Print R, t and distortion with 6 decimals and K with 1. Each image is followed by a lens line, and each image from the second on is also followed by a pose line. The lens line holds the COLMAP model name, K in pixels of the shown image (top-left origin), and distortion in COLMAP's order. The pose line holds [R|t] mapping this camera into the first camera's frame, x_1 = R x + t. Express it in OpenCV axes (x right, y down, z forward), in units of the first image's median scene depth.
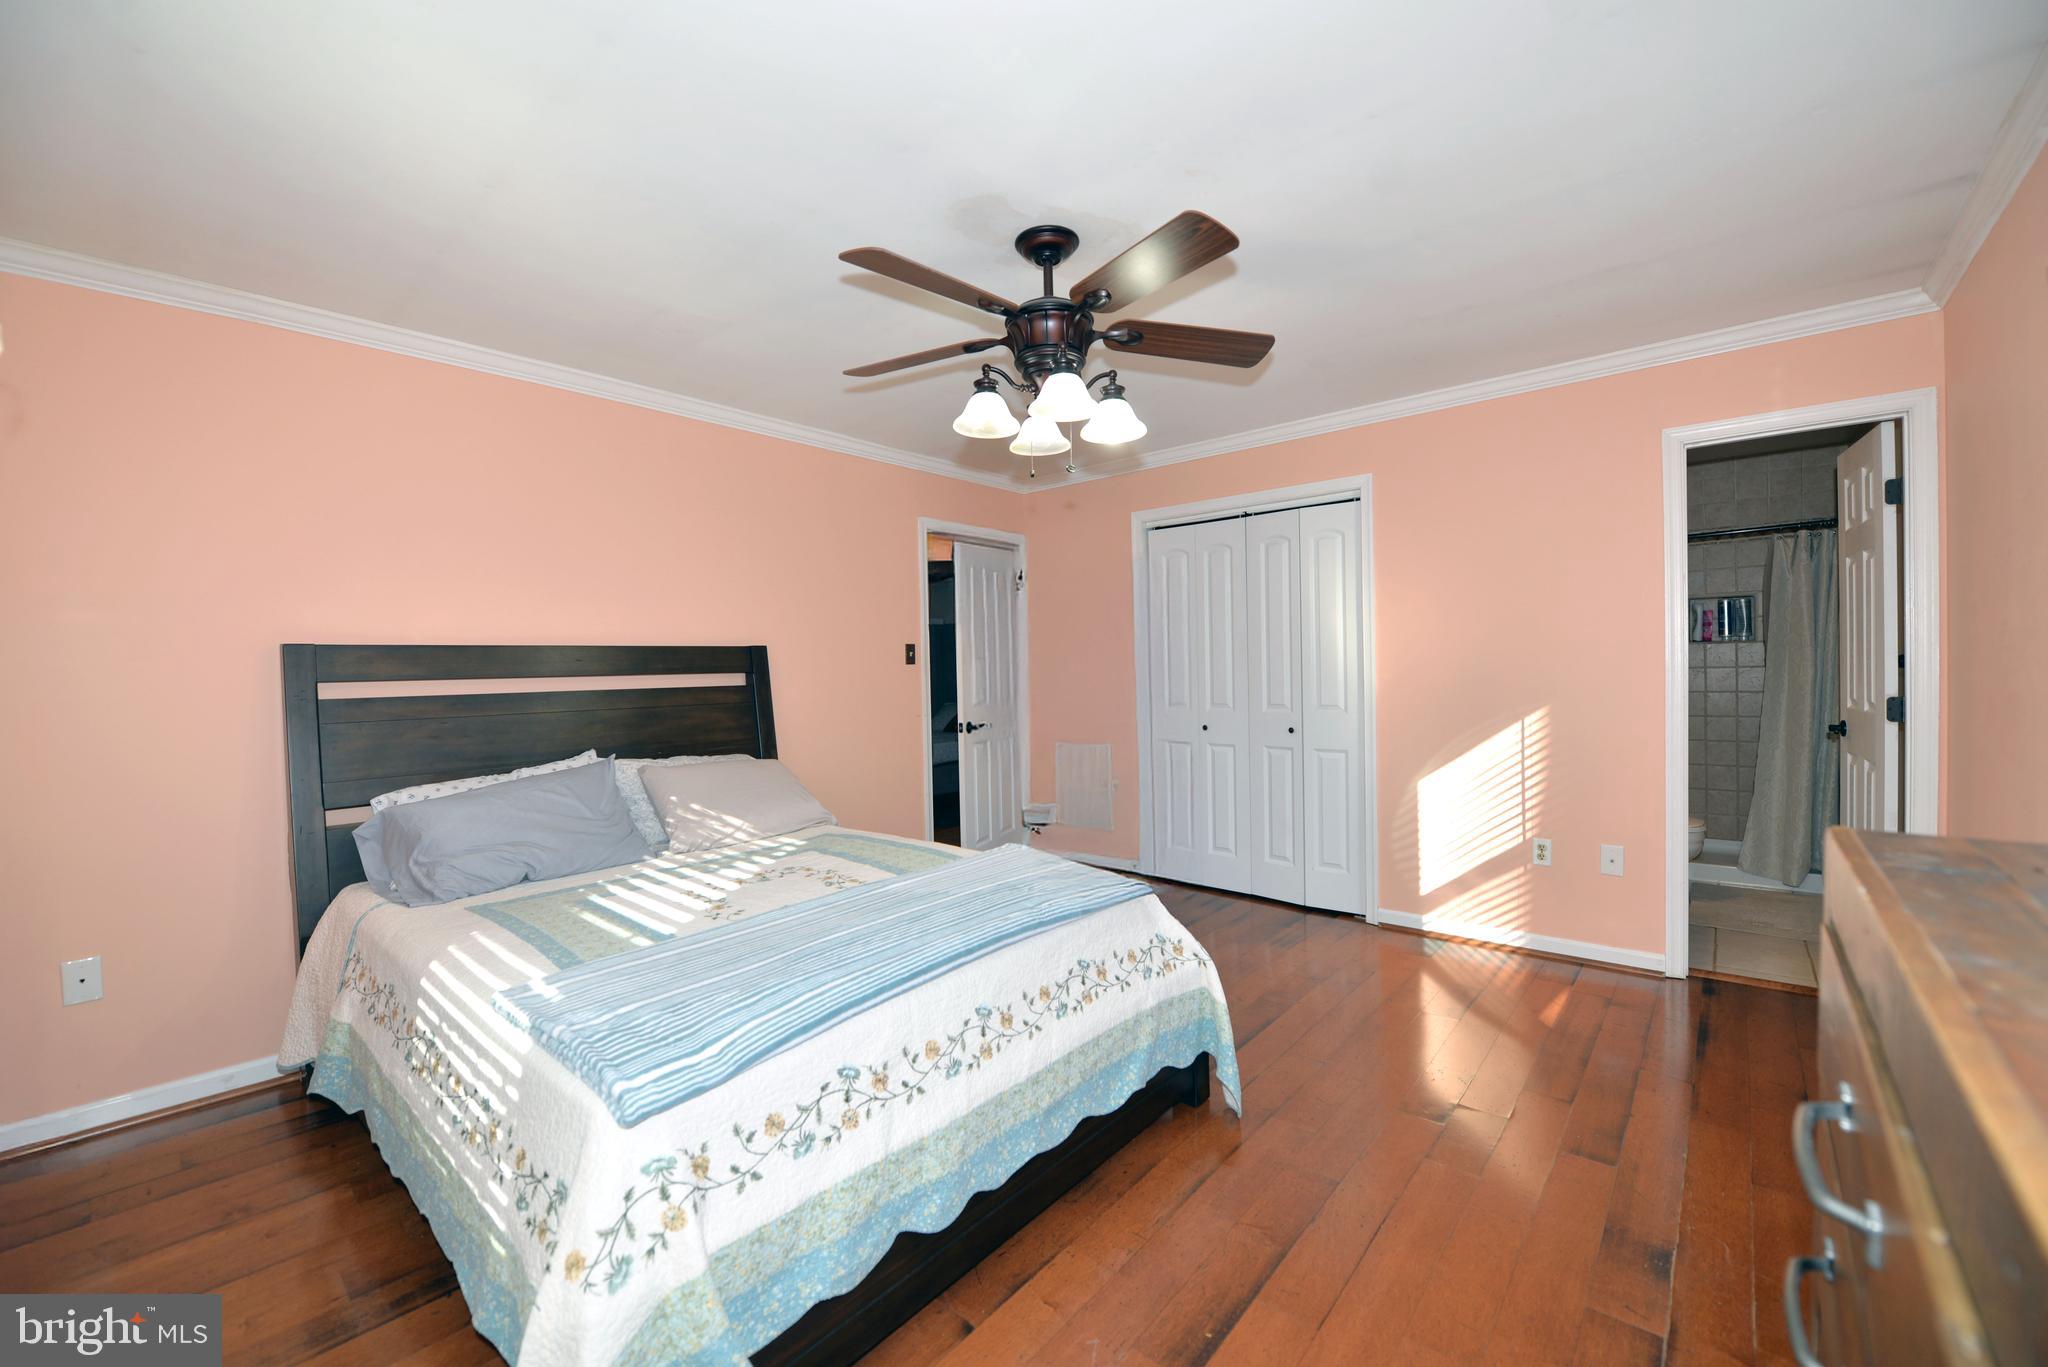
lens RADIAL K [[815.8, 0, 1029.3], [0, 815.8, 686.1], [0, 0, 1]] dist [-0.002222, -0.000094]
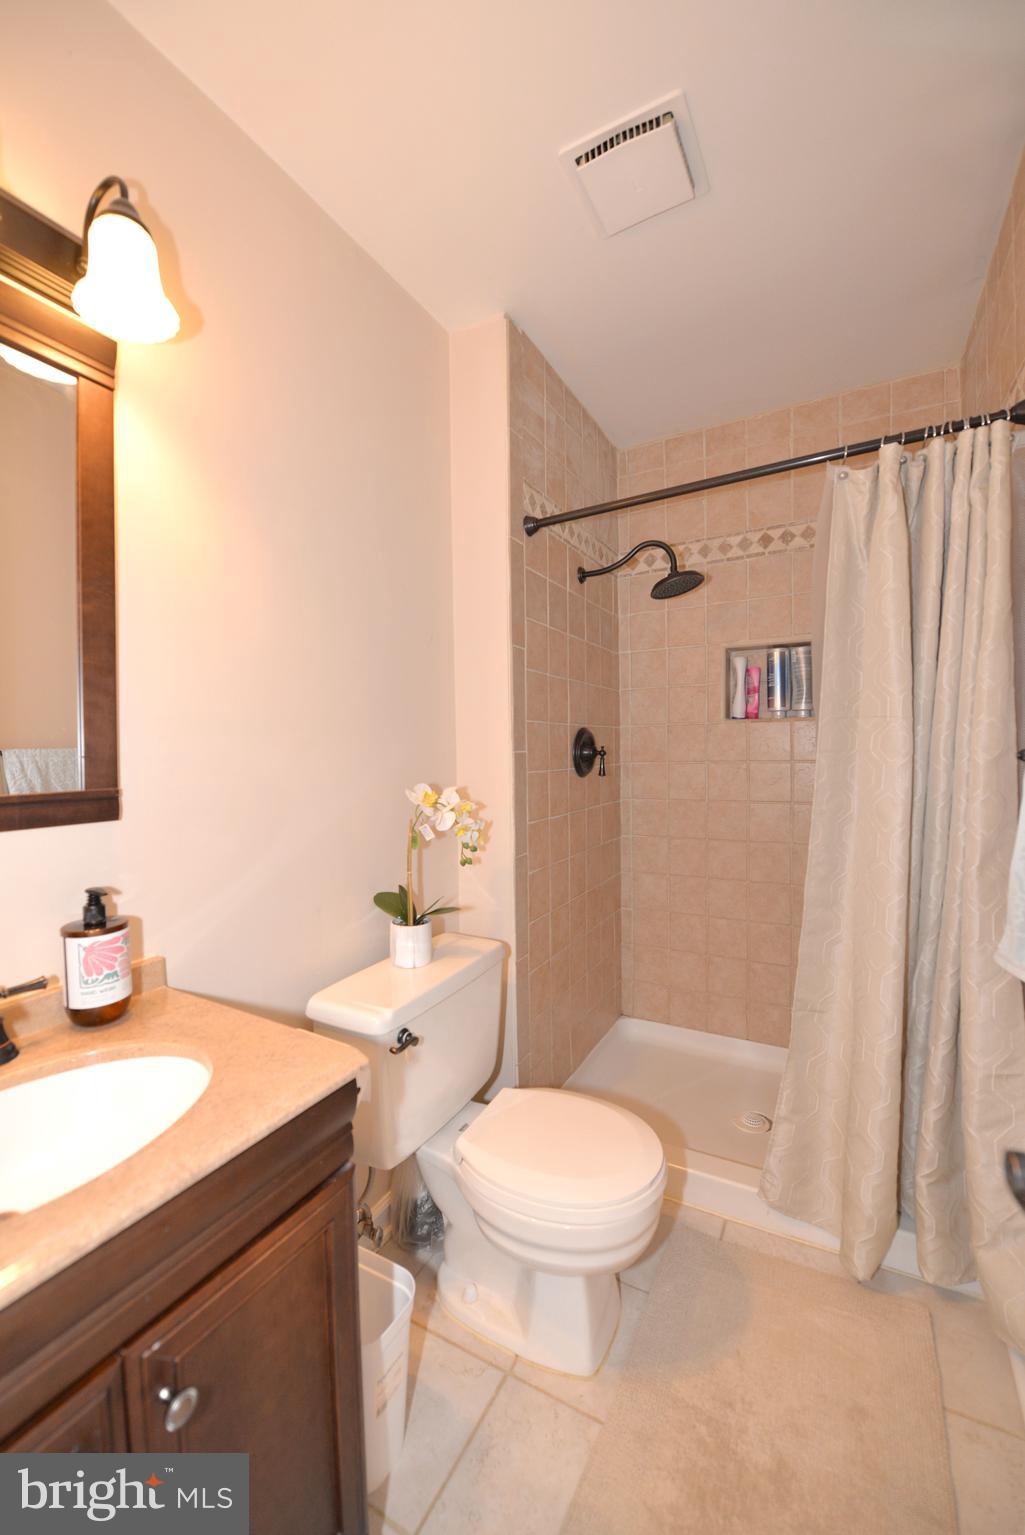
lens RADIAL K [[611.5, 0, 510.0], [0, 611.5, 759.3], [0, 0, 1]] dist [-0.002222, -0.000094]
pose [[0.977404, 0.008140, 0.211224, 0.568674], [-0.007352, 0.999963, -0.004518, -0.020947], [-0.211253, 0.002863, 0.977427, 0.601036]]
